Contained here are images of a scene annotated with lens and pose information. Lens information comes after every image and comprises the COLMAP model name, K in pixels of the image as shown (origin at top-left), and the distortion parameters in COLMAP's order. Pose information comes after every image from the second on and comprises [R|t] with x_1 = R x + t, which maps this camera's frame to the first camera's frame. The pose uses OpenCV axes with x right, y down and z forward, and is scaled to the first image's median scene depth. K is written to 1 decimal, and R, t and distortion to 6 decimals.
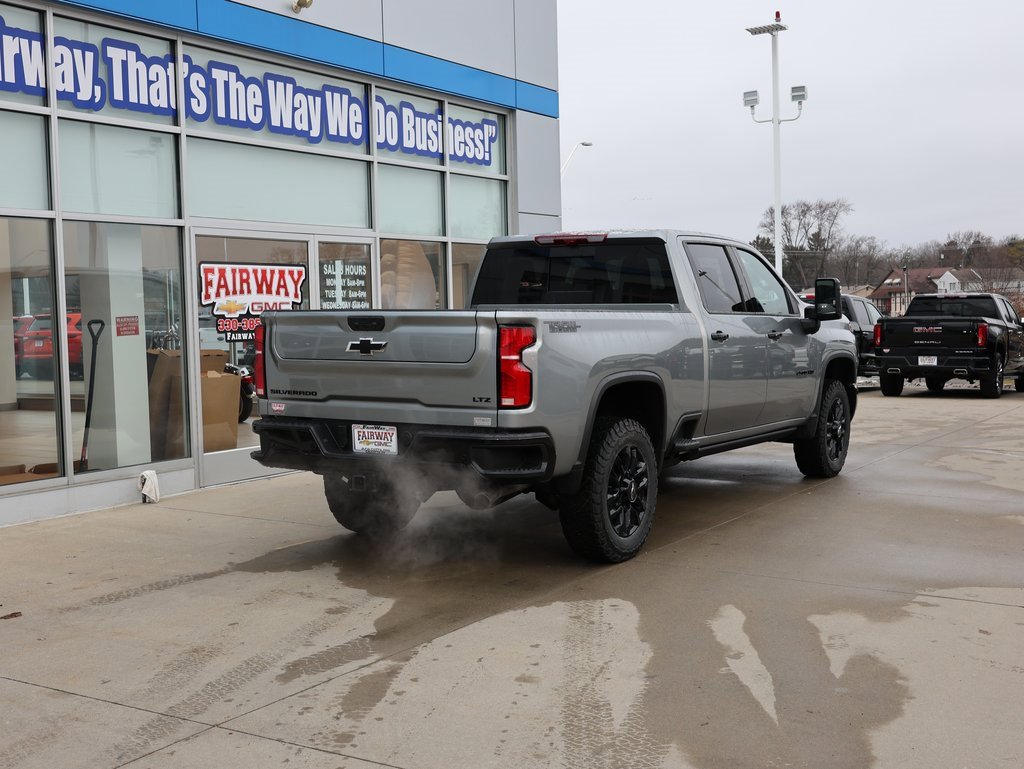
lens RADIAL K [[1276.7, 0, 505.8], [0, 1276.7, 391.3], [0, 0, 1]] dist [-0.003845, 0.000000]
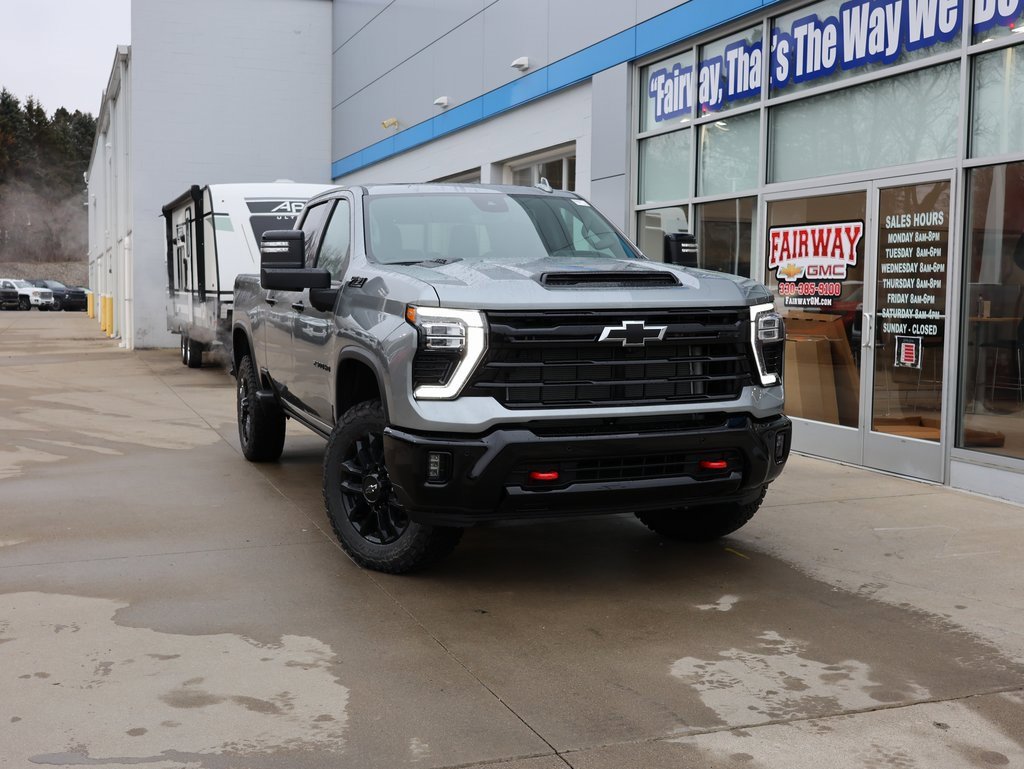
lens RADIAL K [[1197.4, 0, 511.8], [0, 1197.4, 386.5], [0, 0, 1]] dist [-0.001588, 0.000000]
pose [[-0.604786, 0.078135, -0.792546, 0.639433], [-0.046635, 0.989993, 0.133188, -0.089018], [0.795022, 0.117510, -0.595090, 1.366905]]
